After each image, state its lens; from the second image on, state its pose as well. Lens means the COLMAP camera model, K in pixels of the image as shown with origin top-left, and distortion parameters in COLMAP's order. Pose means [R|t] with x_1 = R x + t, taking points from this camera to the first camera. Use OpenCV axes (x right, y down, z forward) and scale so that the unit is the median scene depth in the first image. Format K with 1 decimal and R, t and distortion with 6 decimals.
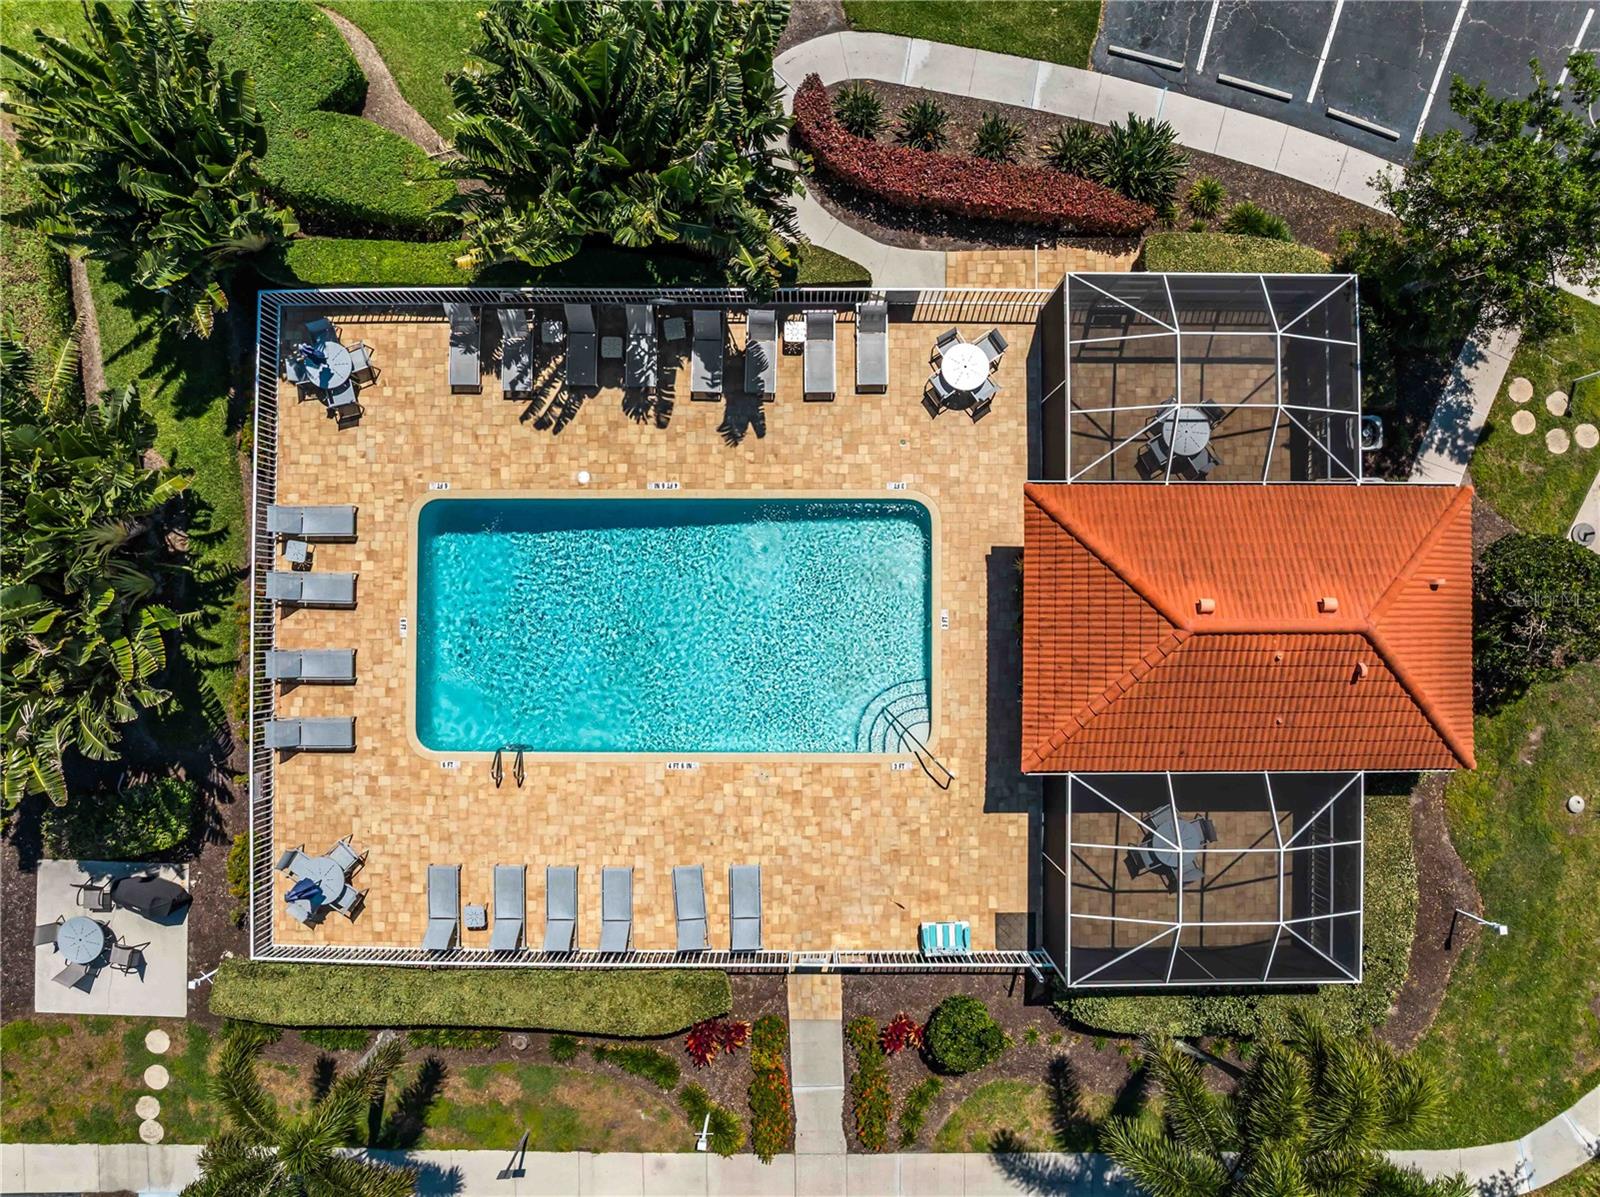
lens RADIAL K [[1133.1, 0, 800.0], [0, 1133.1, 598.5], [0, 0, 1]] dist [-0.031052, -0.007669]
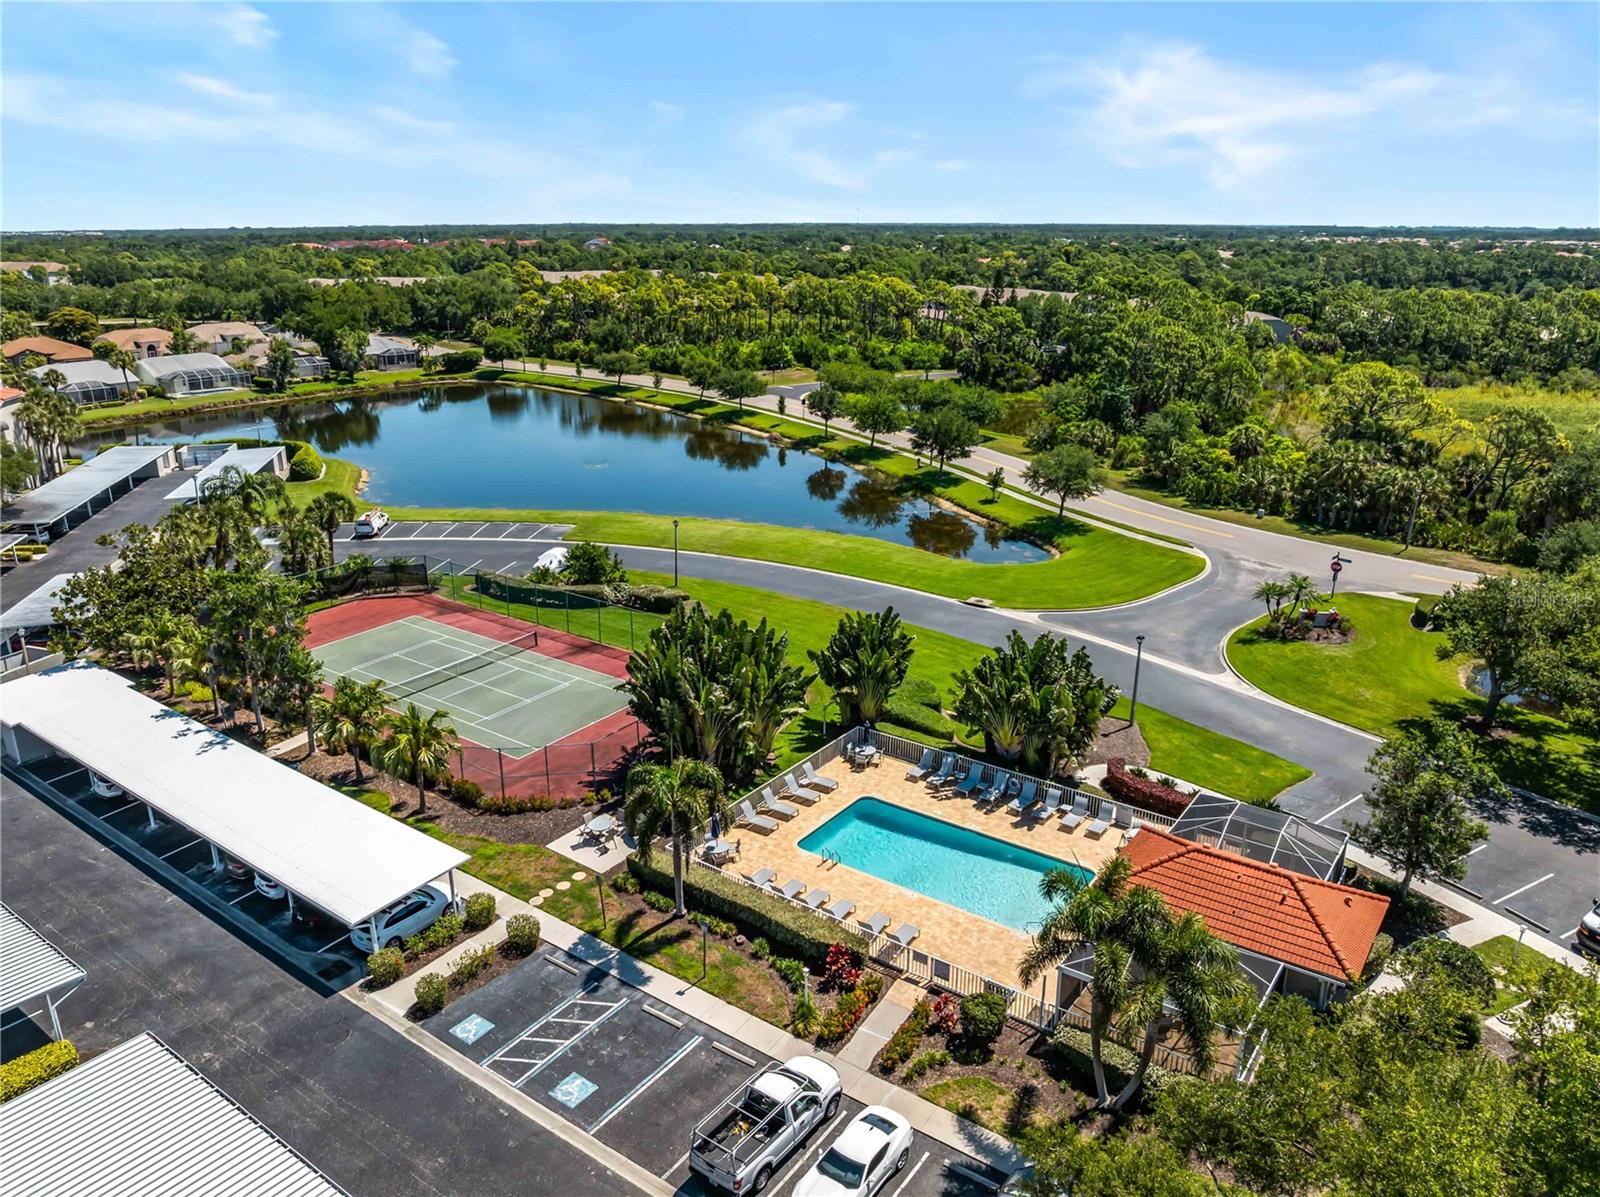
lens RADIAL K [[1133.1, 0, 800.0], [0, 1133.1, 598.5], [0, 0, 1]] dist [-0.031052, -0.007669]
pose [[0.809620, 0.189233, -0.555613, 0.655741], [-0.586617, 0.292939, -0.755028, 1.449096], [0.019885, 0.937218, 0.348176, -0.059930]]
